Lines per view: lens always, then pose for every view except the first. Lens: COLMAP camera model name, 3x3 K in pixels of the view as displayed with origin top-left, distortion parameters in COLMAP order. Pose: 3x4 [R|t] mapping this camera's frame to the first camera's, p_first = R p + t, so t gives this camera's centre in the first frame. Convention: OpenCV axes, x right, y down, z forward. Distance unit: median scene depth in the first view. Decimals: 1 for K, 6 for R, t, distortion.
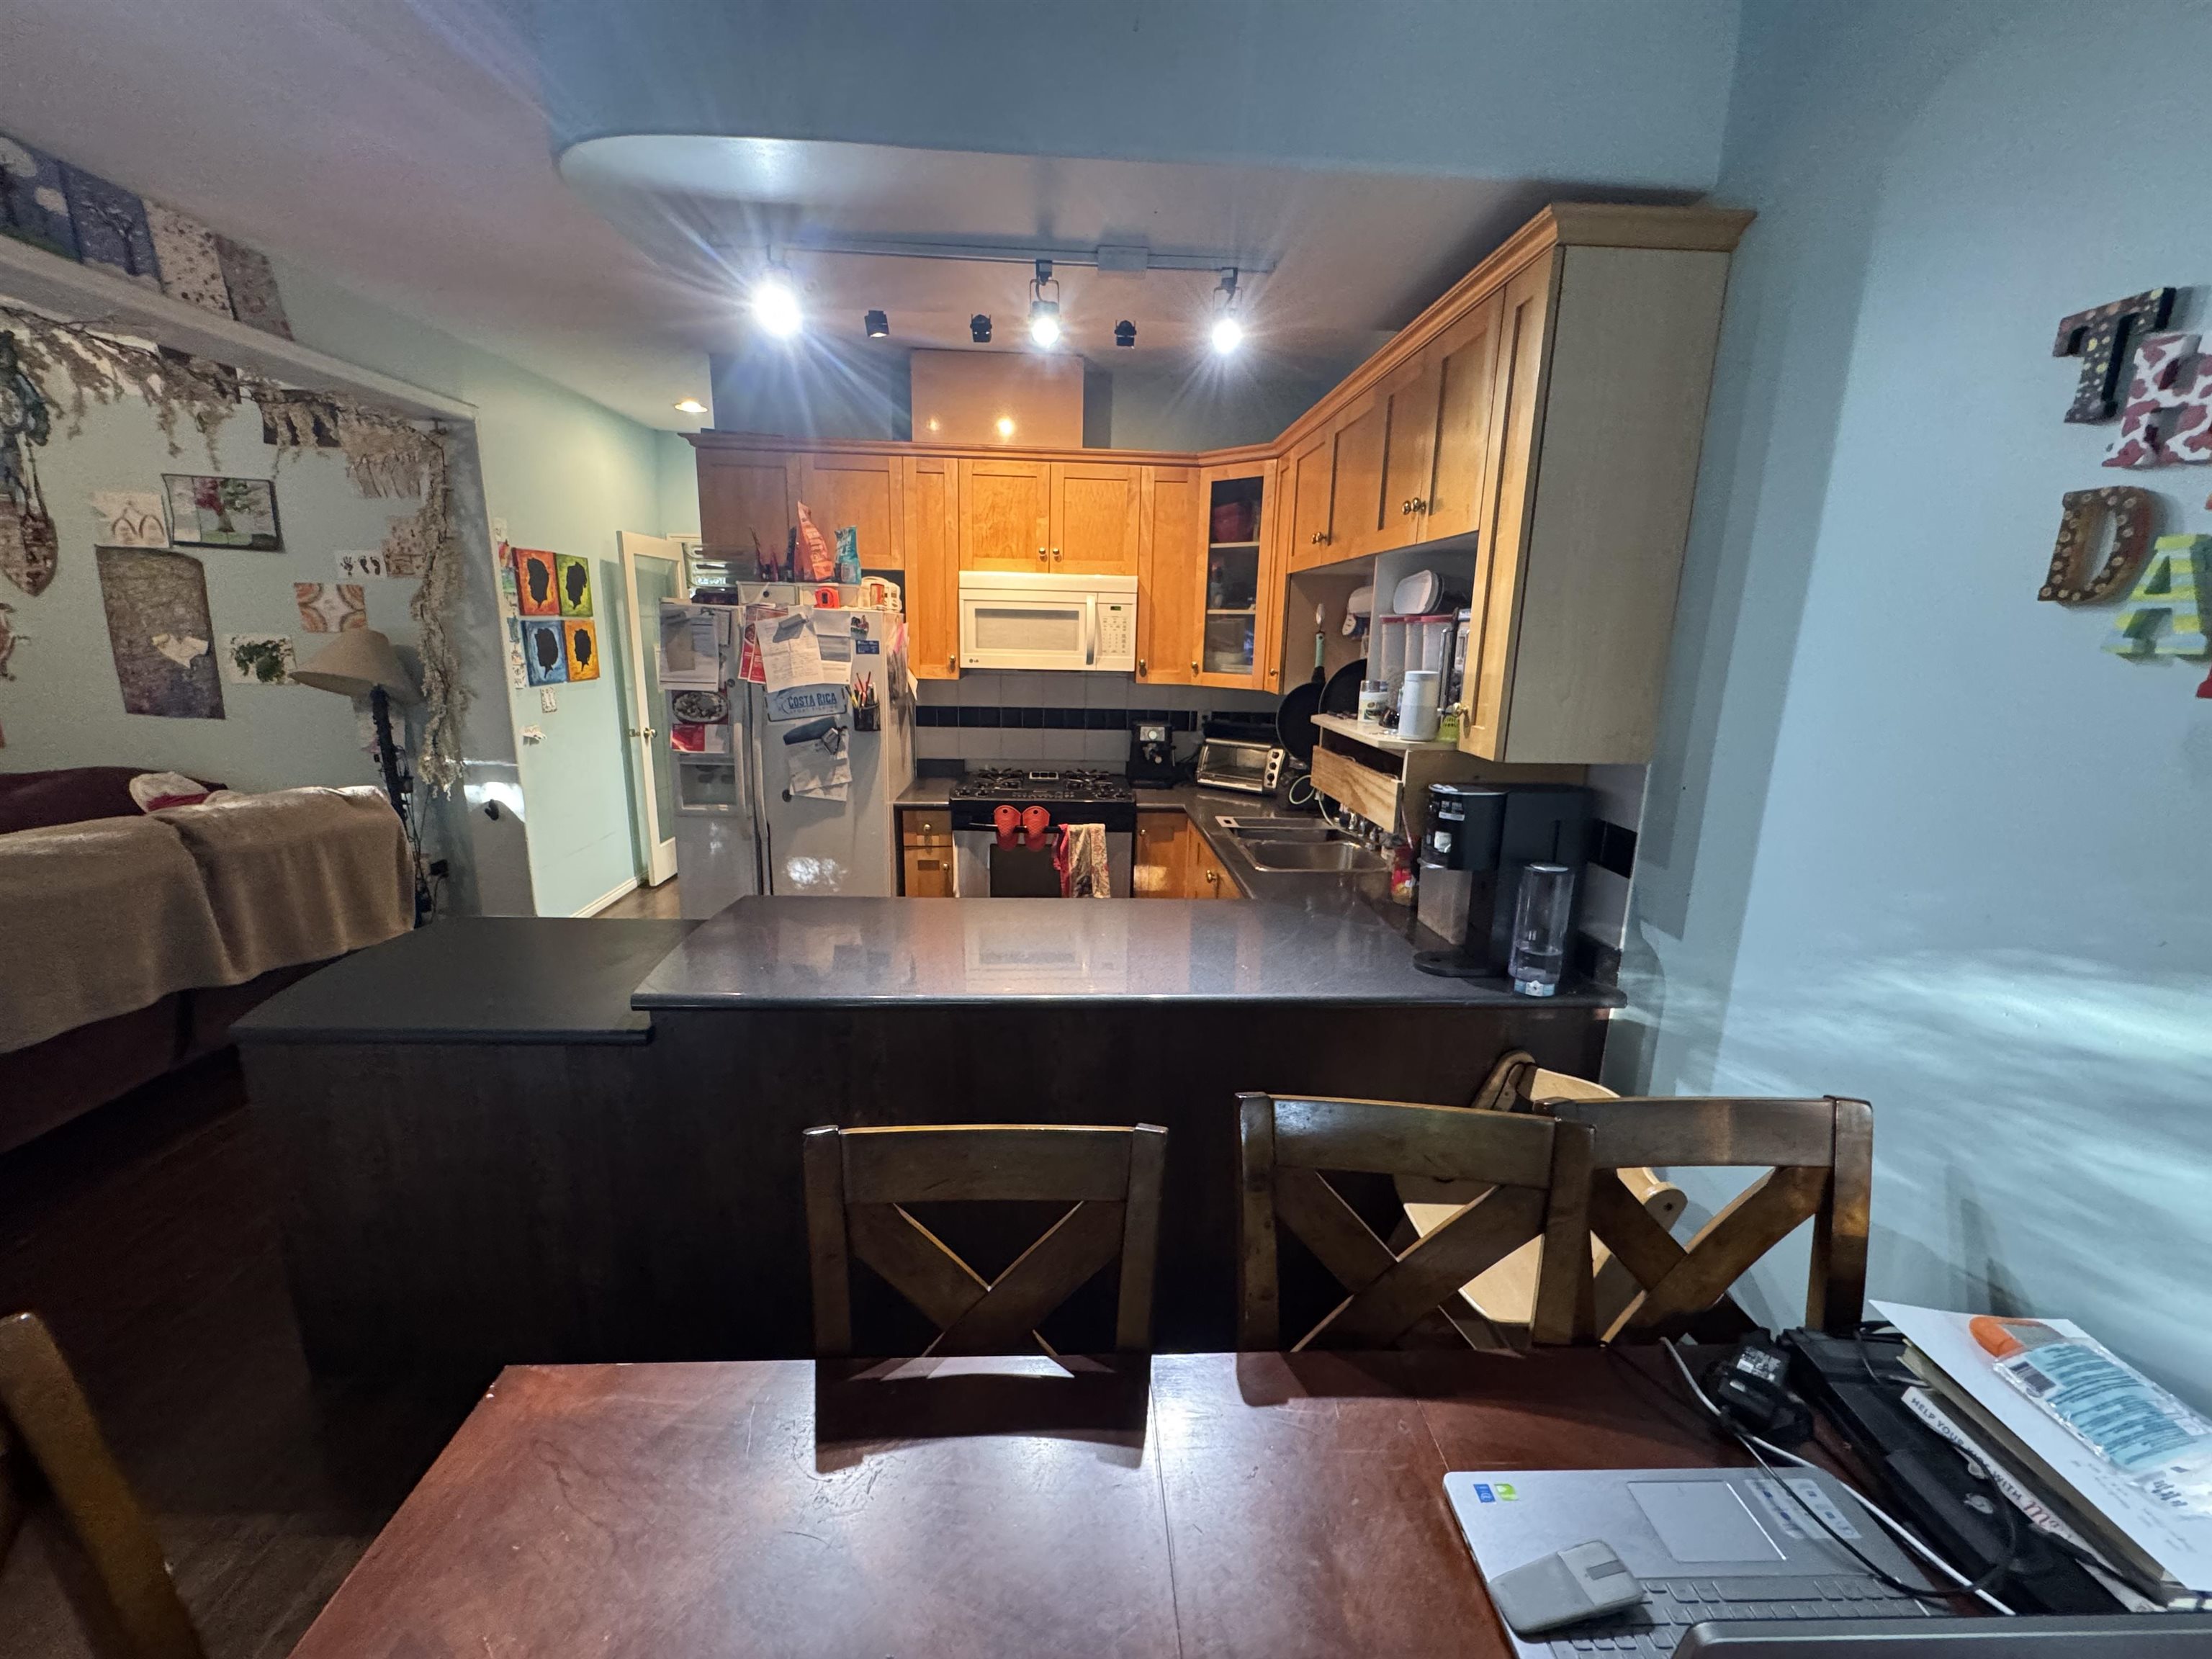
lens RADIAL K [[885.8, 0, 1099.6], [0, 885.8, 827.7], [0, 0, 1]] dist [-0.004336, -0.000579]
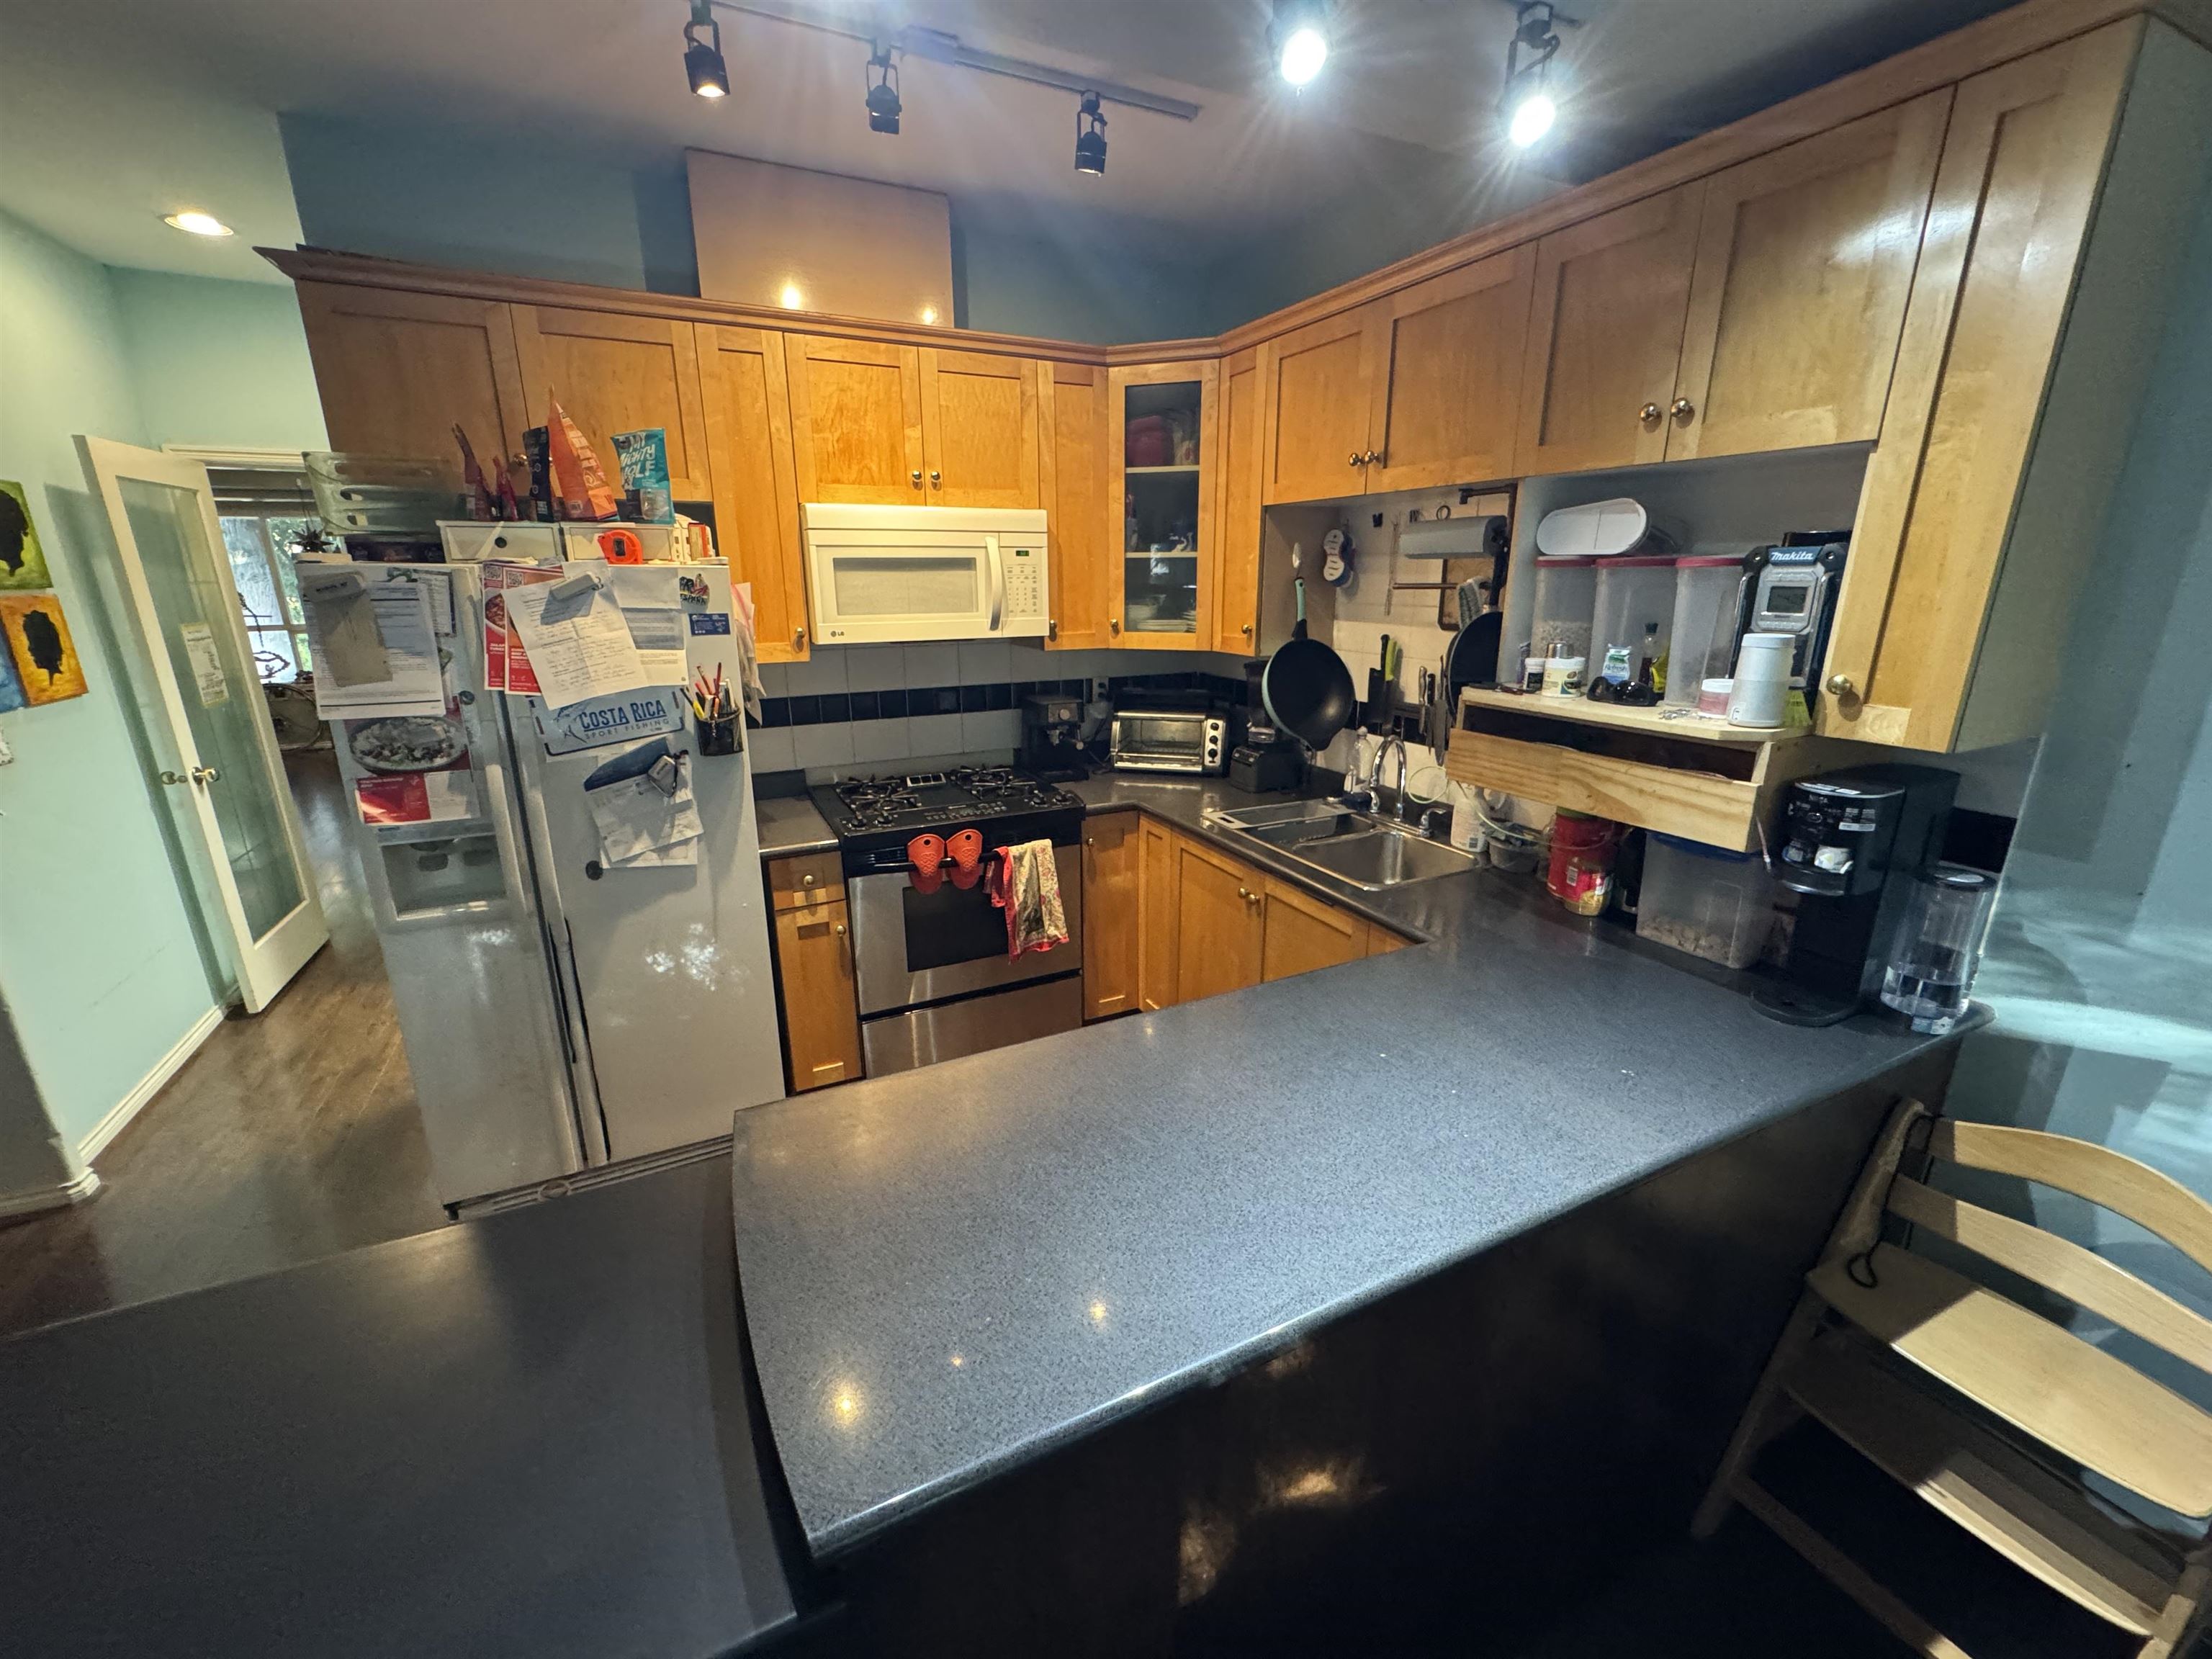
lens RADIAL K [[885.8, 0, 1101.2], [0, 885.8, 827.7], [0, 0, 1]] dist [-0.004336, -0.000579]
pose [[0.917706, -0.136415, 0.373103, -0.238696], [0.112327, 0.989971, 0.085668, -0.074493], [-0.381048, -0.036708, 0.923826, 0.272297]]
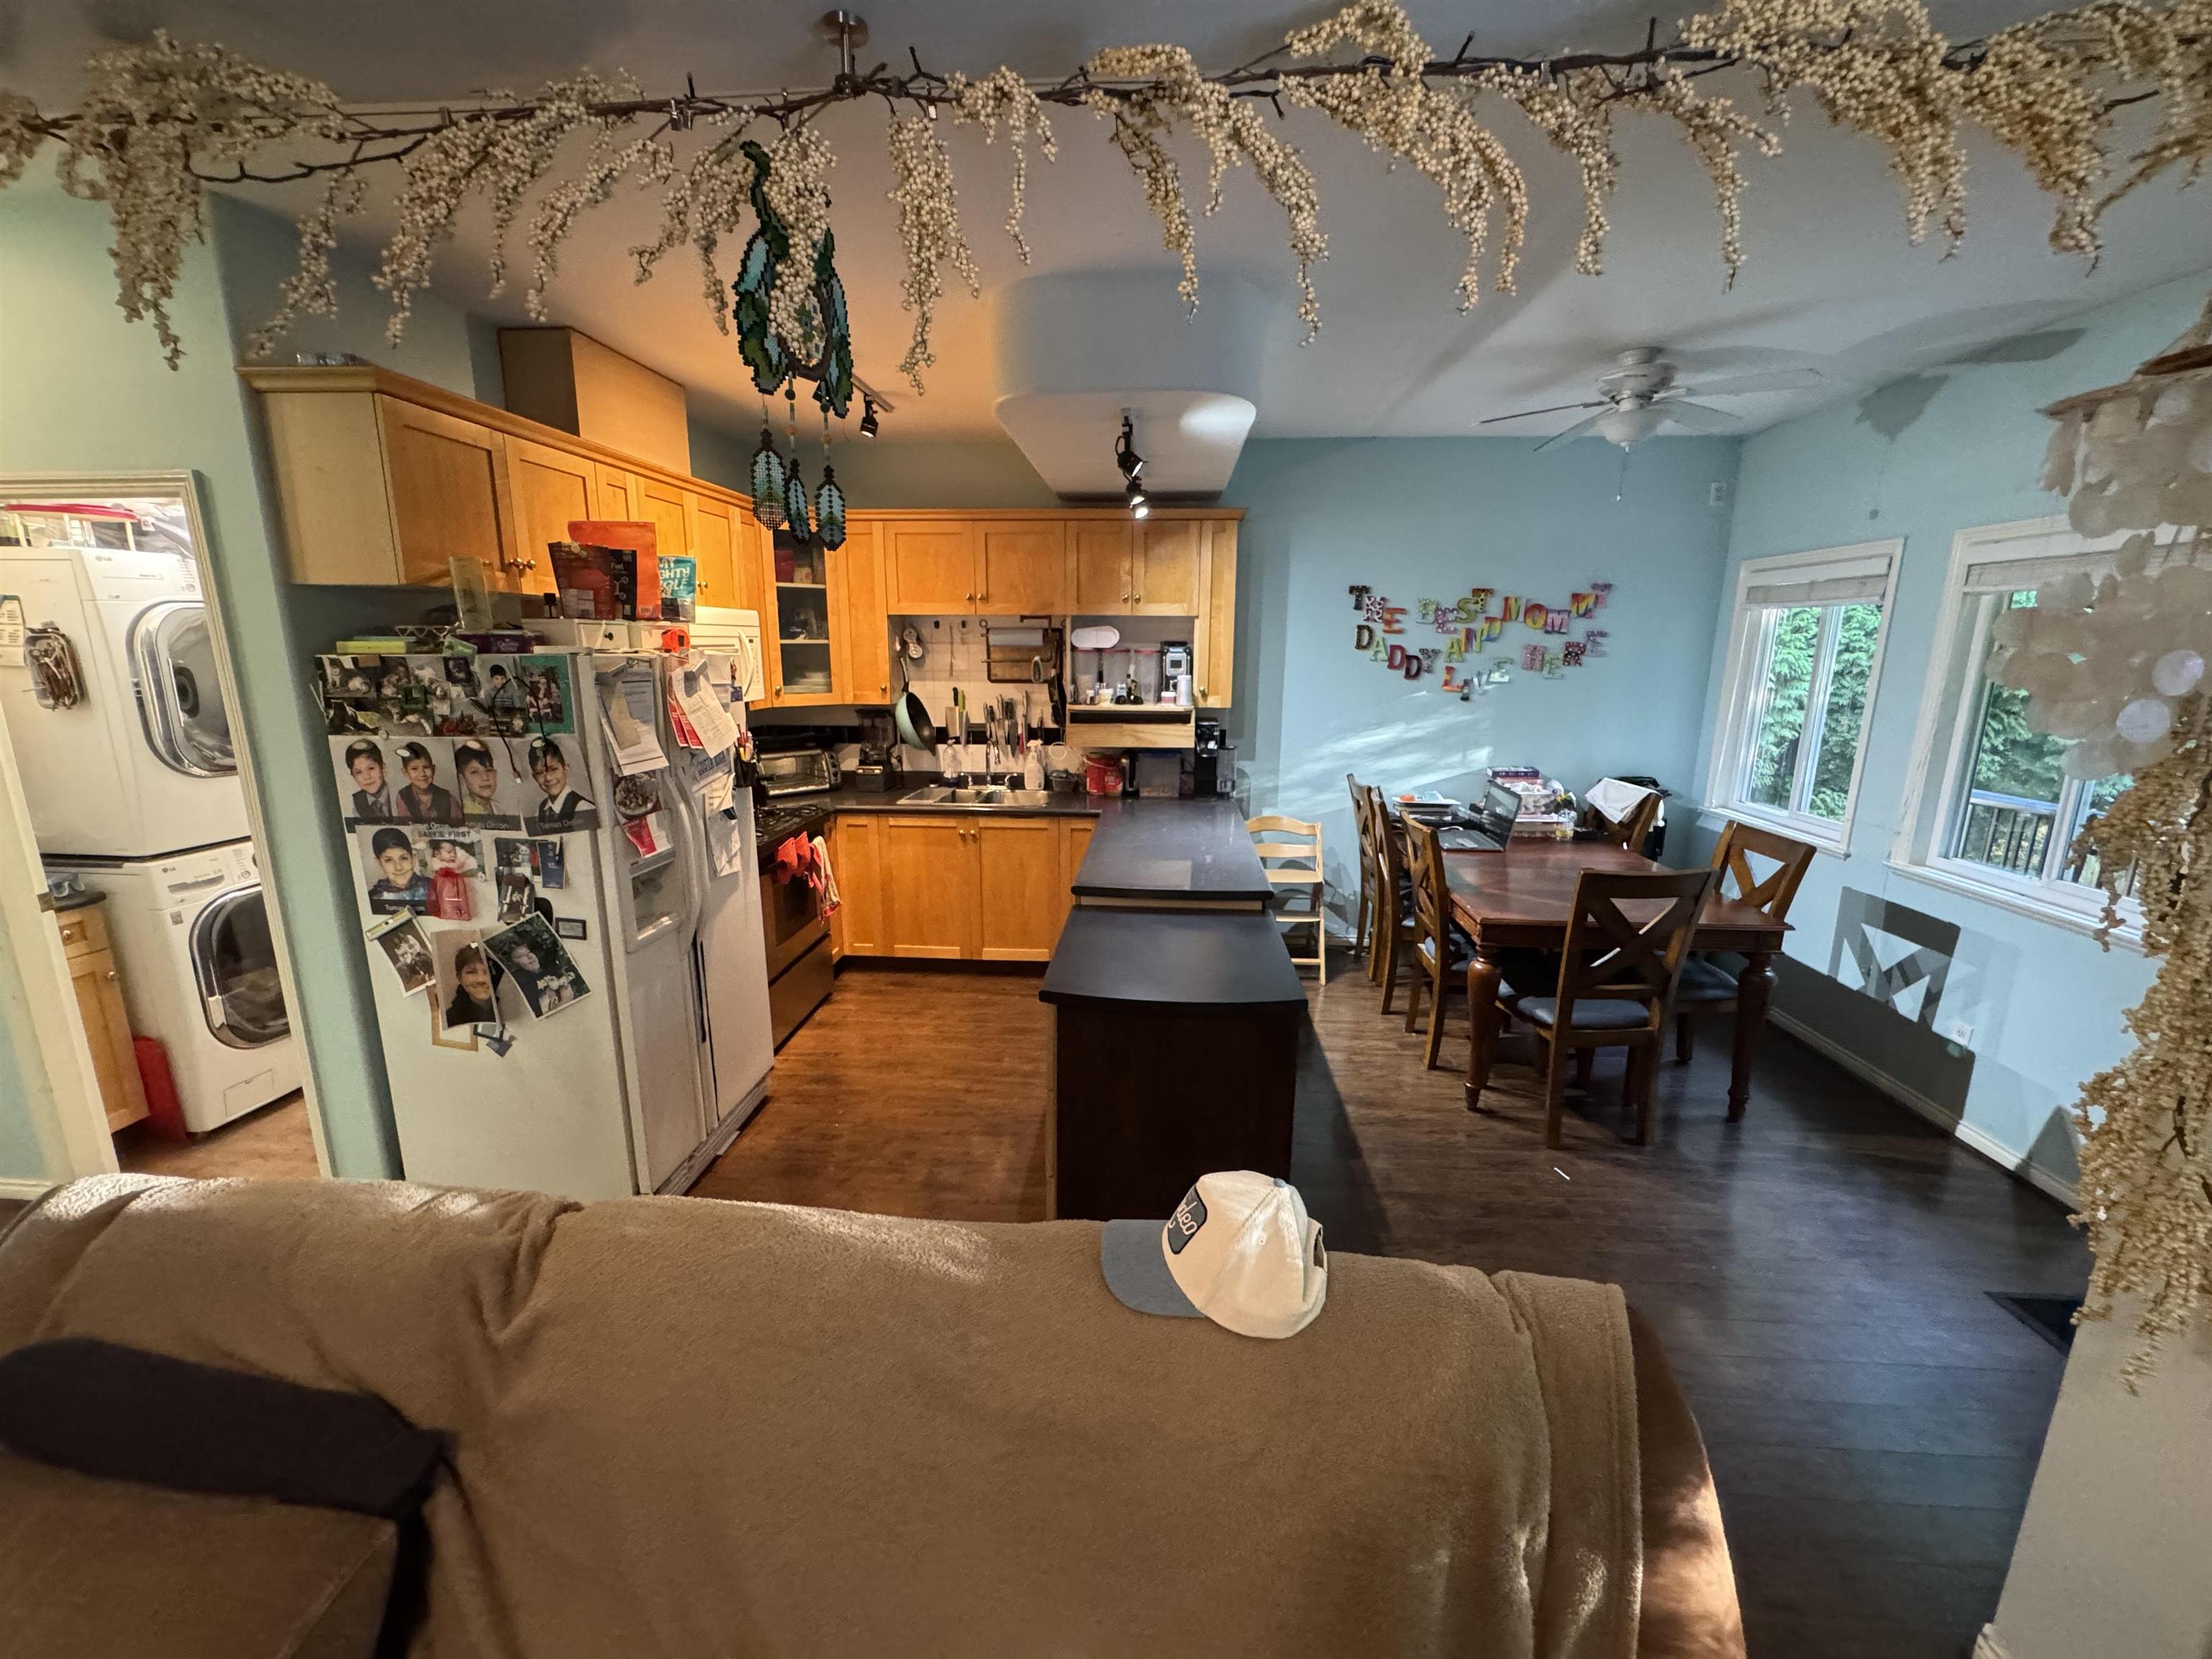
lens RADIAL K [[885.8, 0, 1104.4], [0, 885.8, 838.0], [0, 0, 1]] dist [-0.004336, -0.000579]
pose [[0.118107, -0.236682, 0.964382, -1.023253], [0.218091, 0.953649, 0.207339, -0.154612], [-0.968755, 0.185835, 0.164251, 0.472825]]
